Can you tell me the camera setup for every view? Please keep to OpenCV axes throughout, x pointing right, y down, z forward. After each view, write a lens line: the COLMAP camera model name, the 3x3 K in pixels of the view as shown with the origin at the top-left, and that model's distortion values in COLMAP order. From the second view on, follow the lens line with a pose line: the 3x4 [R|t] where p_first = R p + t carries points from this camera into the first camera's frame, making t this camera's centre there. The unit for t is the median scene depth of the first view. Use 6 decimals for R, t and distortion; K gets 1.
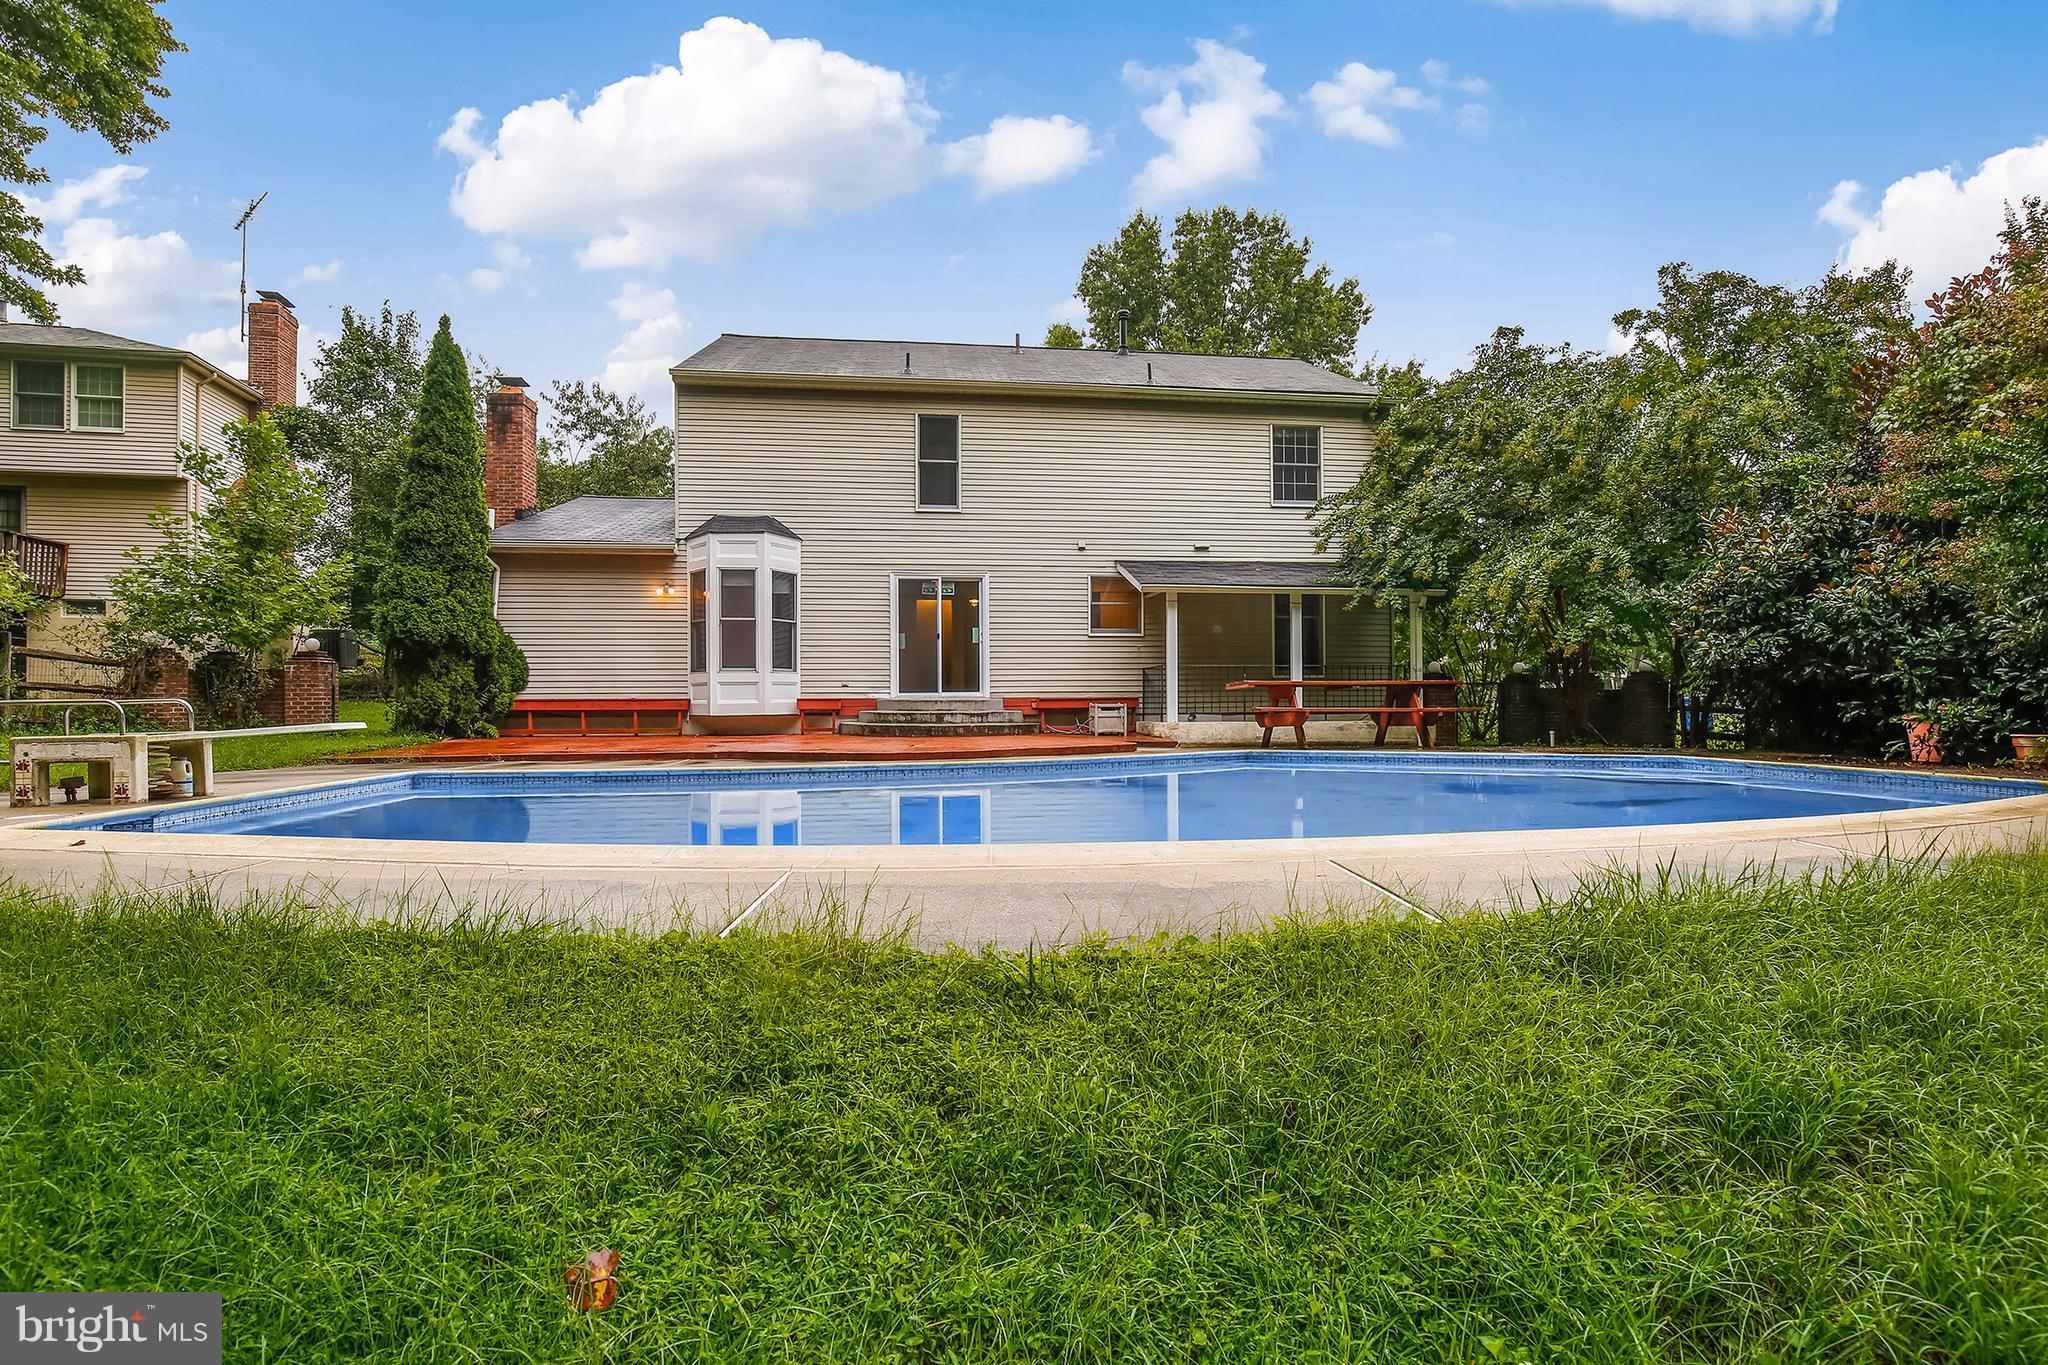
lens RADIAL K [[959.0, 0, 1007.7], [0, 959.0, 688.5], [0, 0, 1]] dist [-0.027337, 0.000857]
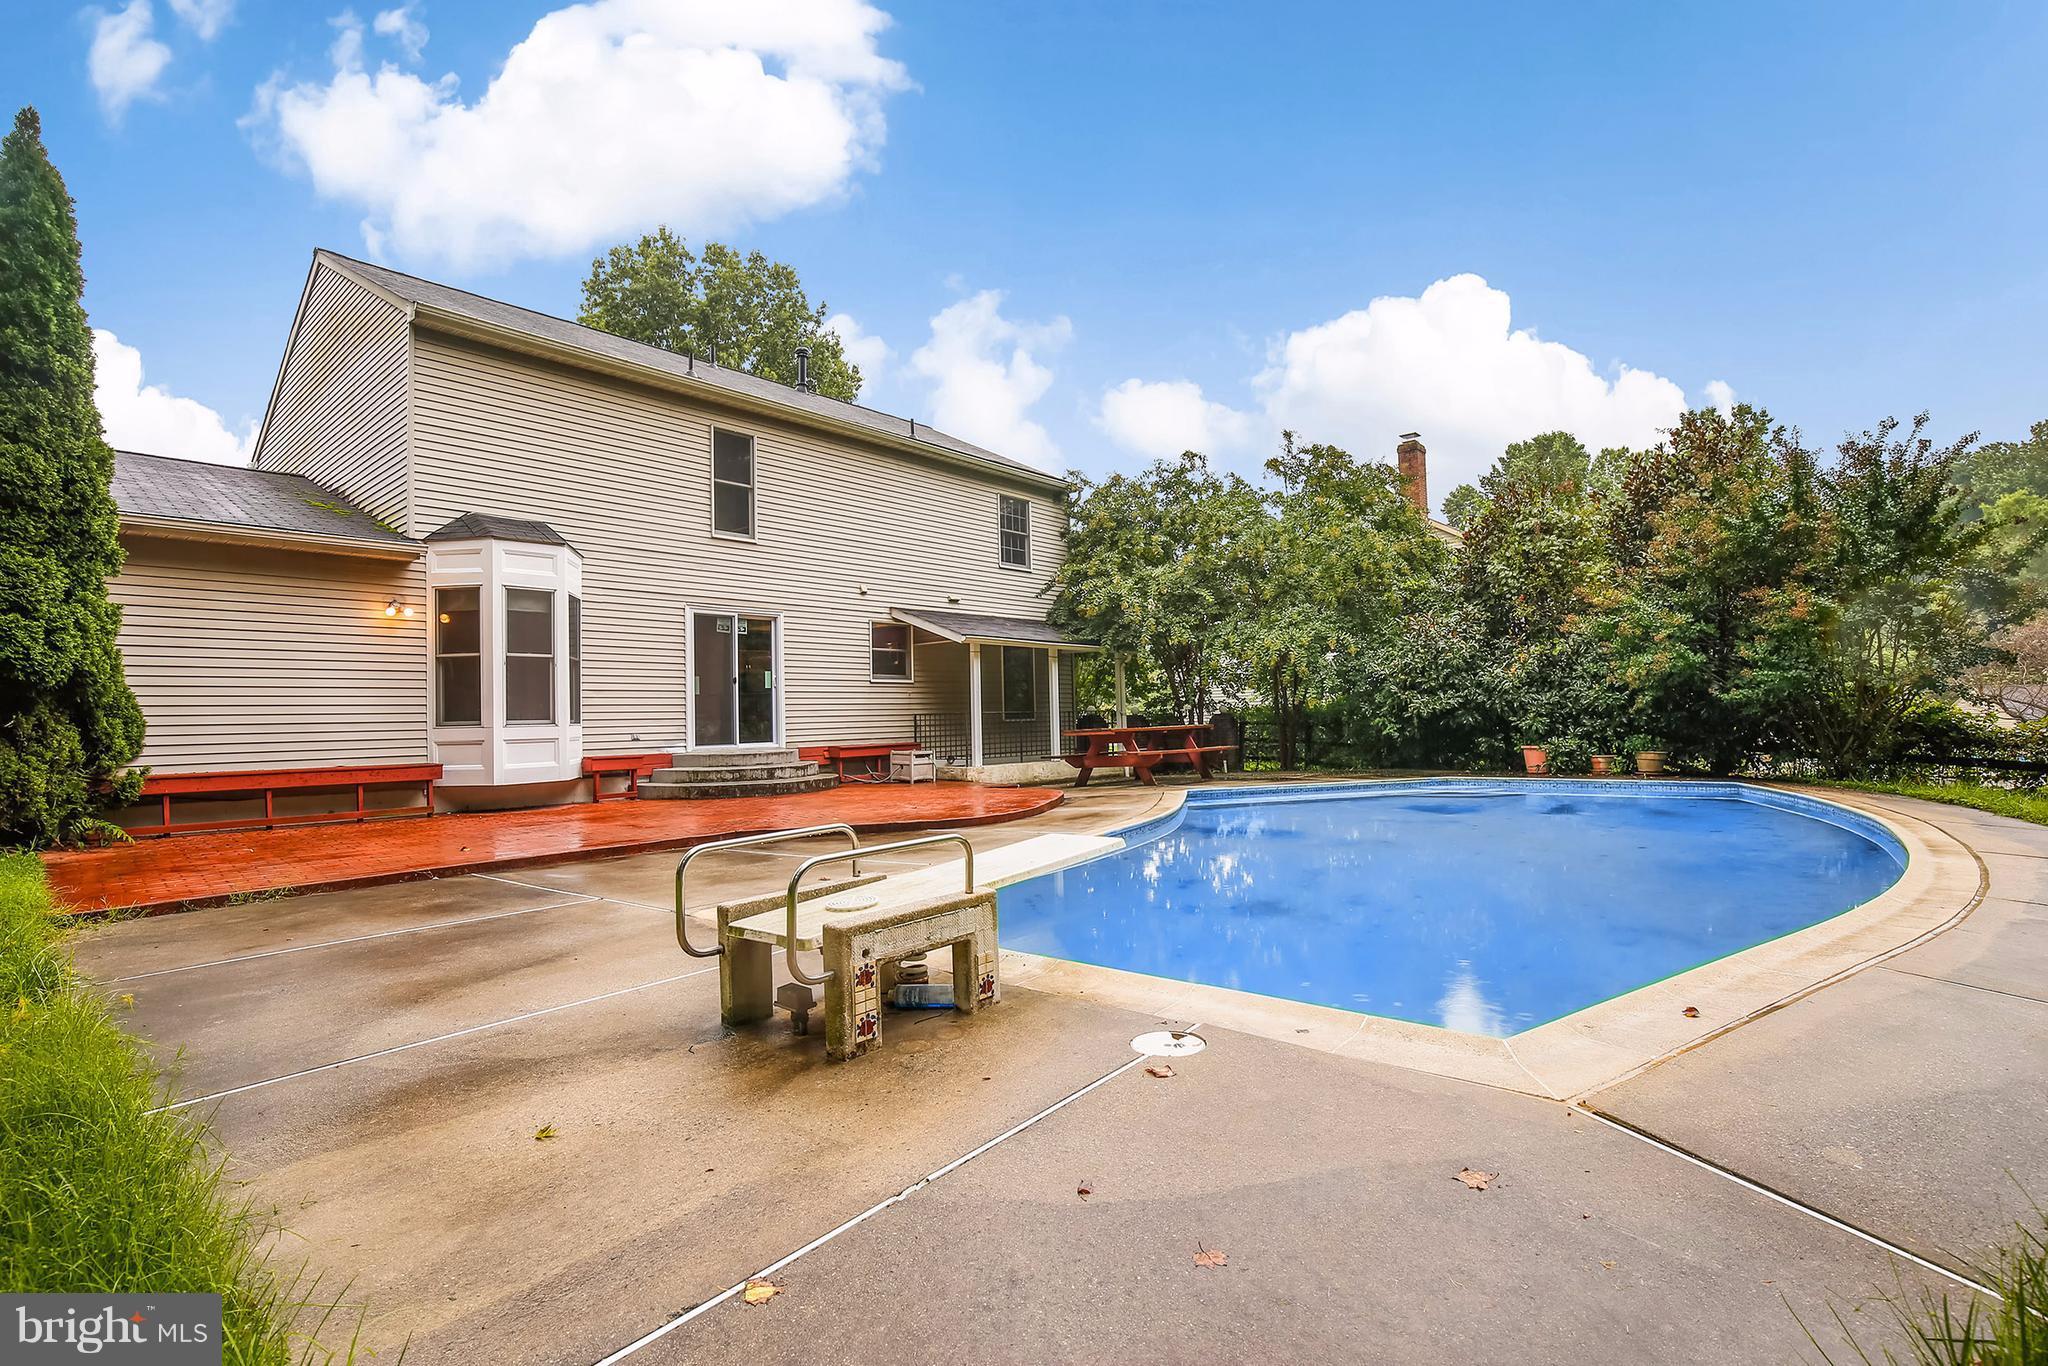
lens RADIAL K [[959.0, 0, 1008.1], [0, 959.0, 682.2], [0, 0, 1]] dist [-0.027337, 0.000857]
pose [[0.737032, 0.013356, 0.675725, -0.483374], [0.010602, 0.999453, -0.031319, -0.022647], [-0.675774, 0.030247, 0.736488, 0.182695]]
